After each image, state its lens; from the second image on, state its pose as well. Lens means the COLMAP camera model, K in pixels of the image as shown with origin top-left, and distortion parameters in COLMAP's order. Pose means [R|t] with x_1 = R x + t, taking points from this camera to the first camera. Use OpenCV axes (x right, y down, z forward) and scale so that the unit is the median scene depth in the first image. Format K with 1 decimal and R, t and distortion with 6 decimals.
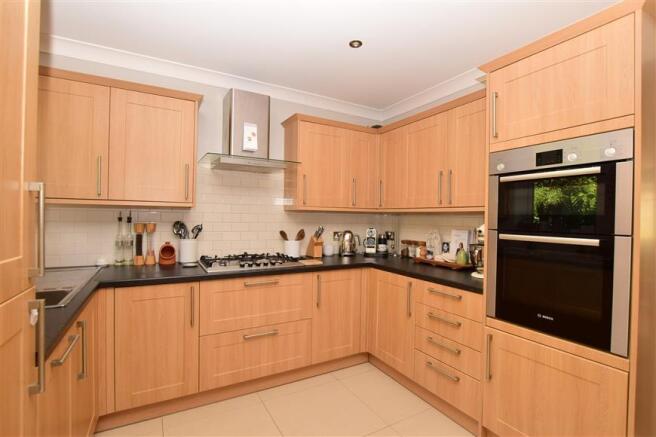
lens RADIAL K [[302.5, 0, 326.7], [0, 302.5, 218.0], [0, 0, 1]] dist [-0.026805, 0.000263]
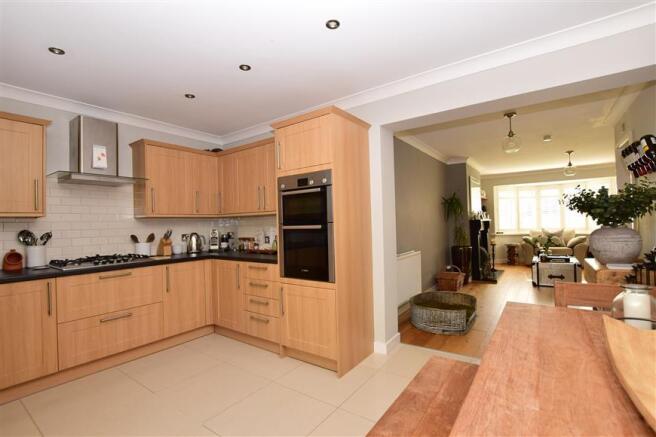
lens RADIAL K [[302.5, 0, 329.5], [0, 302.5, 219.8], [0, 0, 1]] dist [-0.026805, 0.000263]
pose [[0.905592, -0.035480, 0.422664, 0.069264], [0.043411, 0.999015, -0.009150, 0.032332], [-0.421923, 0.026634, 0.906240, -0.471764]]
